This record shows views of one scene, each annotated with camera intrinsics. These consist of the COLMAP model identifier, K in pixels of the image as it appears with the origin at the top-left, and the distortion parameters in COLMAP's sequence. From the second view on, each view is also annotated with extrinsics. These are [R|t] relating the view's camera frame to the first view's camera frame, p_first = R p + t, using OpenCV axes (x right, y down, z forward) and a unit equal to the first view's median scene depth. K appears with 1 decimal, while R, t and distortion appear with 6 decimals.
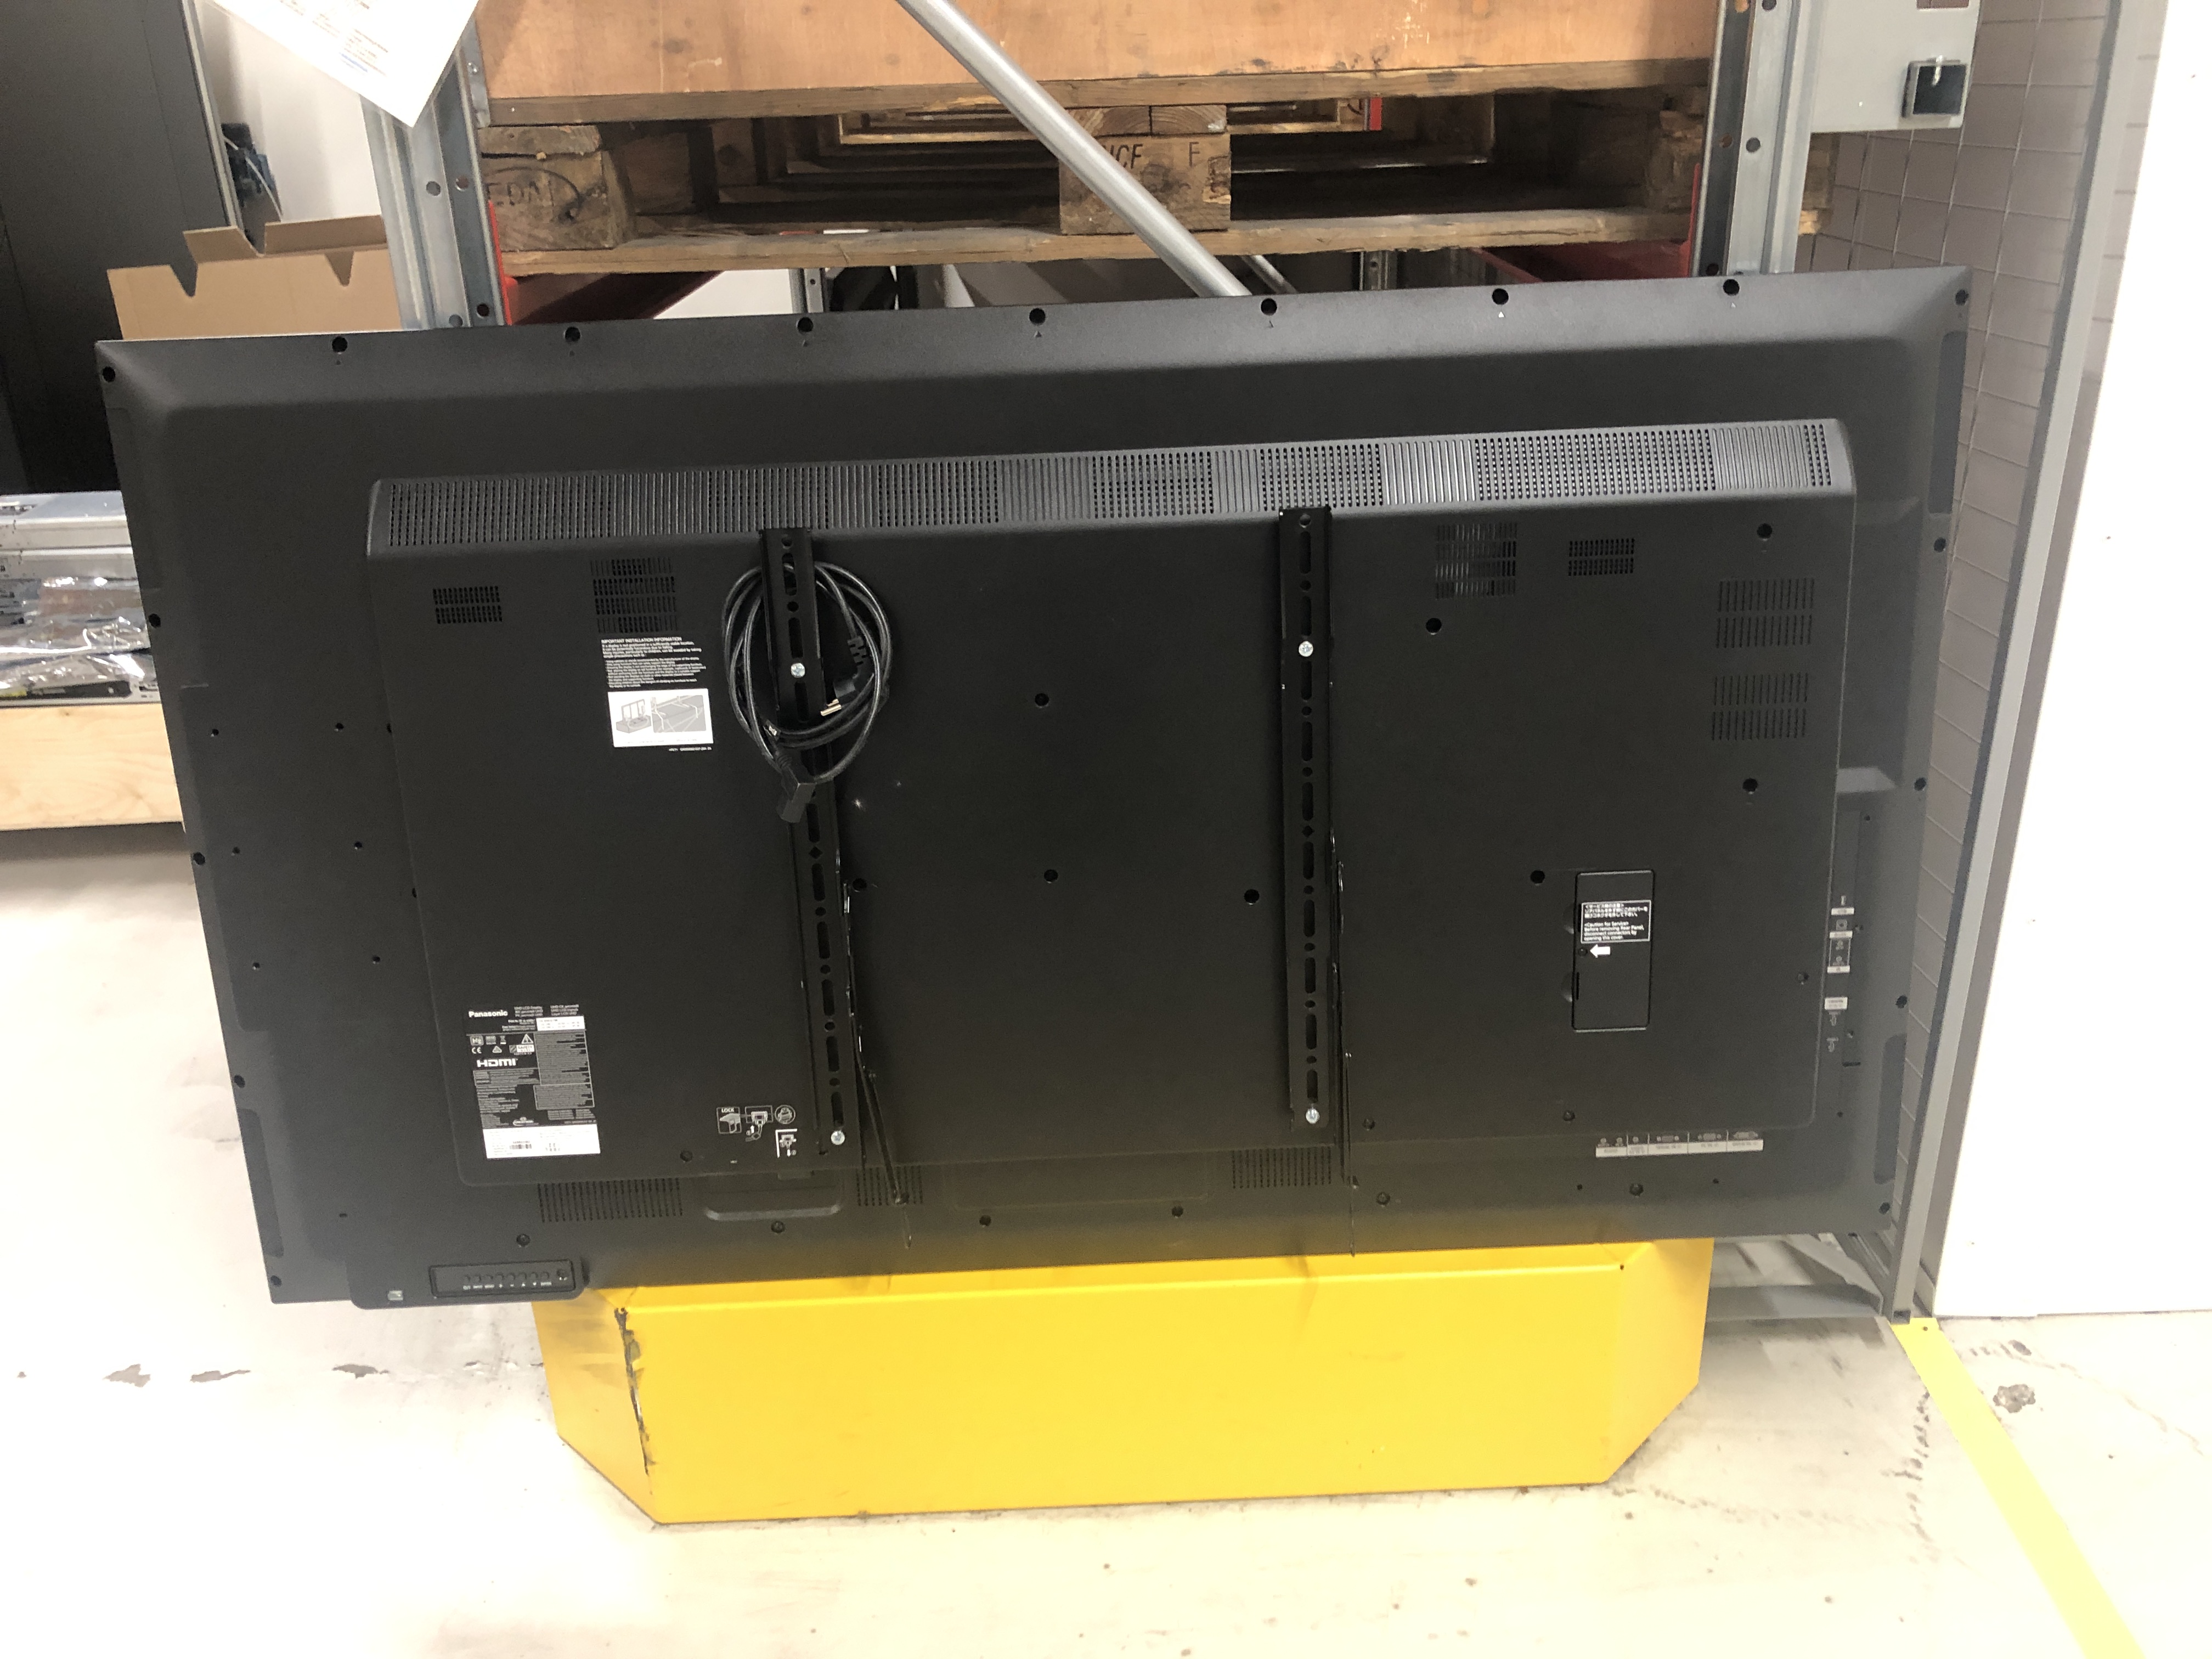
lens RADIAL K [[1826.2, 0, 1106.0], [0, 1826.2, 829.5], [0, 0, 1]] dist [-0.012845, 0.102052]
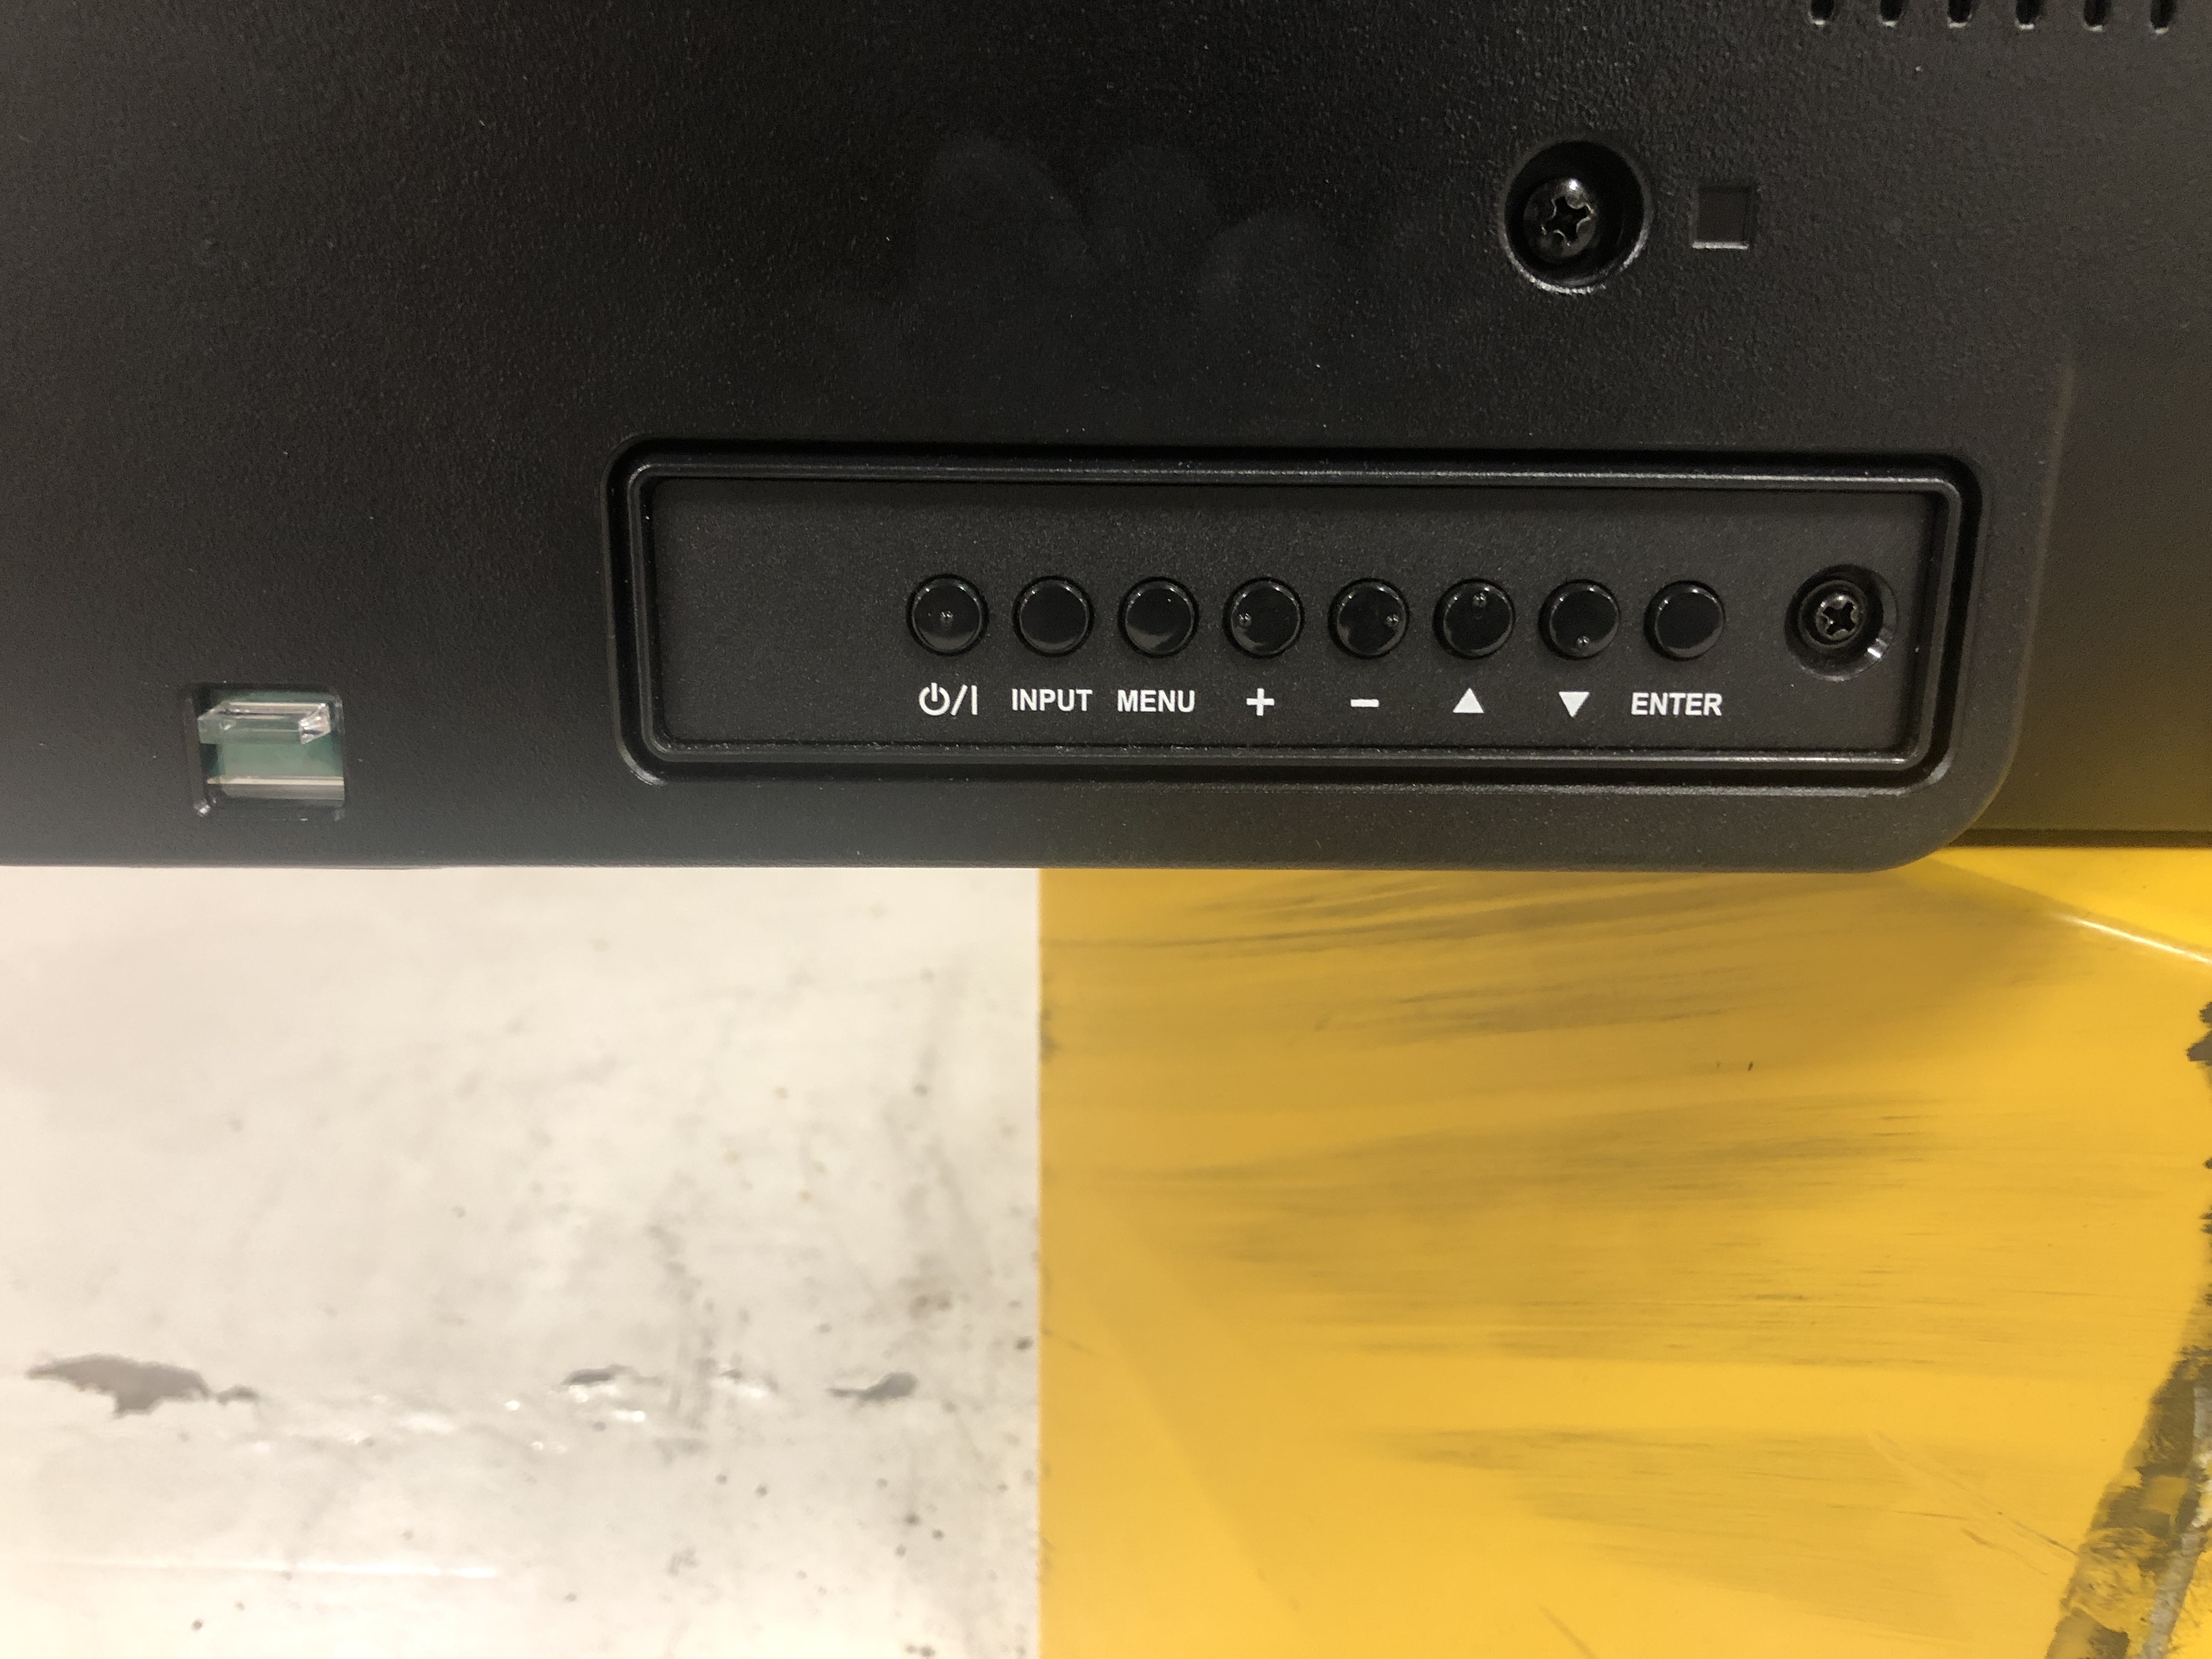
lens RADIAL K [[1844.3, 0, 1106.0], [0, 1844.3, 829.5], [0, 0, 1]] dist [-0.002629, -0.000430]
pose [[0.998592, 0.045387, 0.027443, -0.339198], [-0.045251, 0.998960, -0.005552, 0.254953], [-0.027667, 0.004302, 0.999608, 0.882480]]
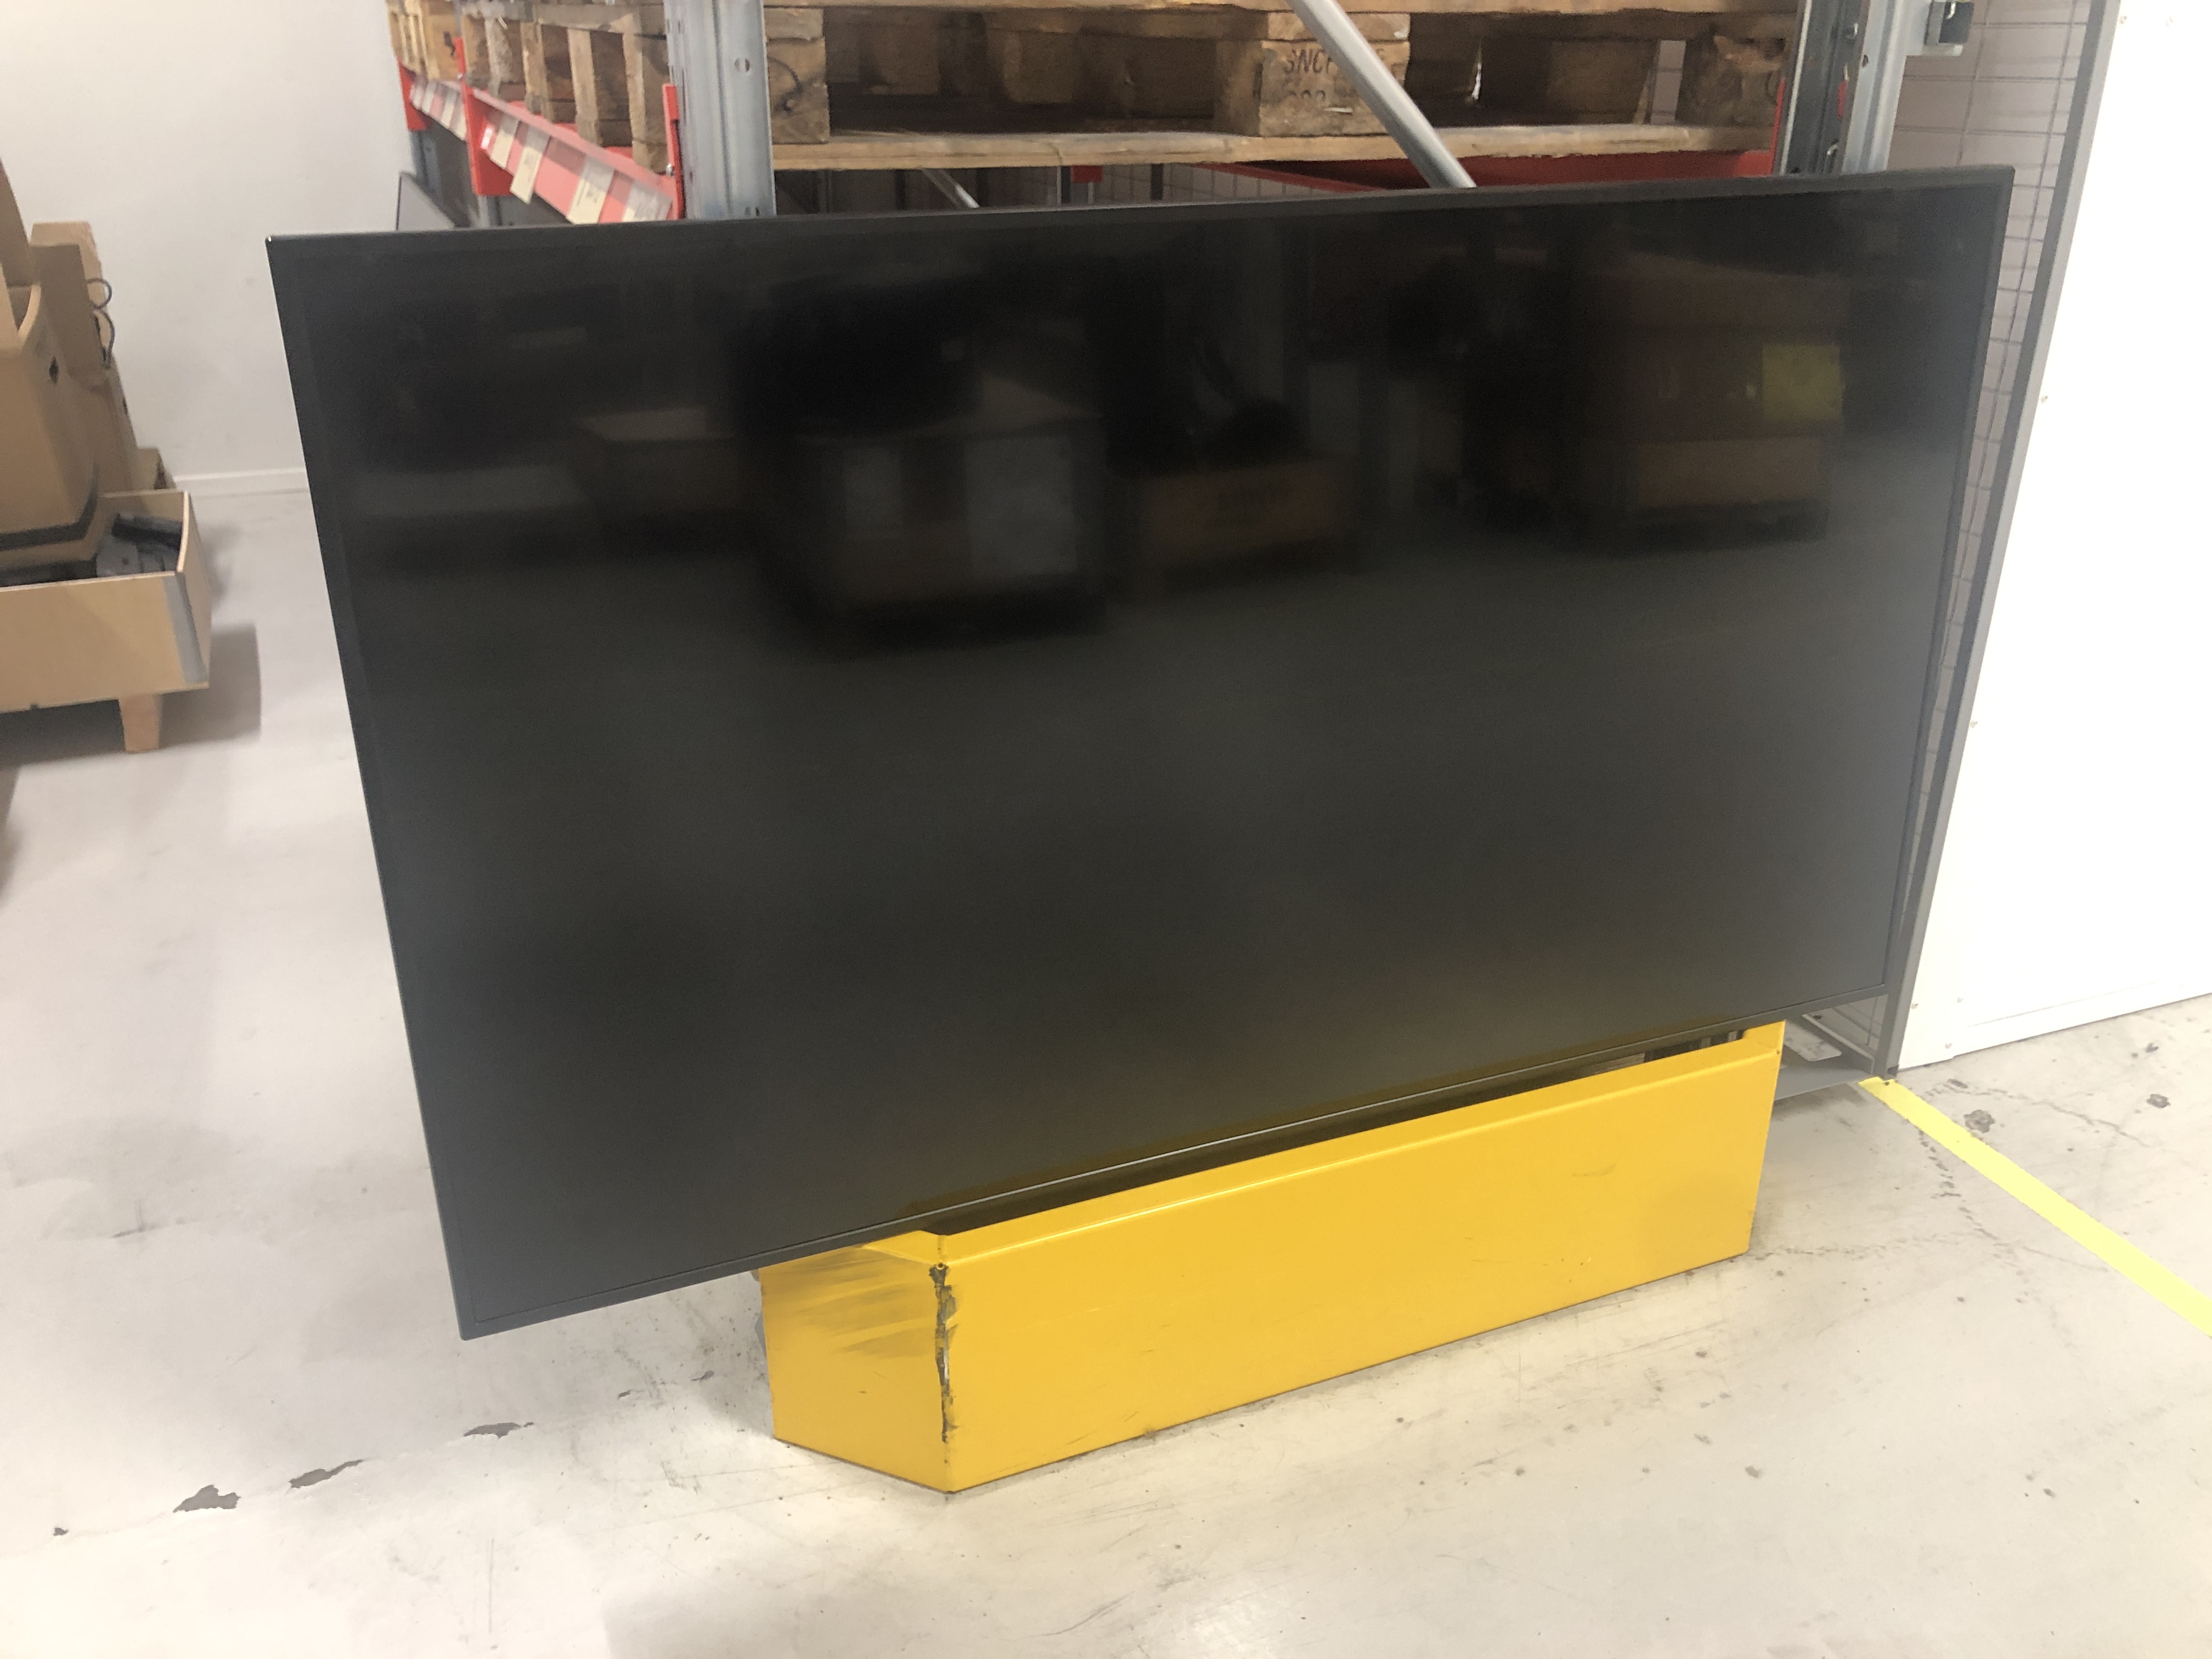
lens RADIAL K [[1834.4, 0, 1099.2], [0, 1834.4, 802.9], [0, 0, 1]] dist [0.001906, 0.072040]
pose [[0.927417, -0.111214, 0.357112, -0.495355], [0.114129, 0.993381, 0.012974, 0.021549], [-0.356191, 0.028725, 0.933972, 0.075531]]
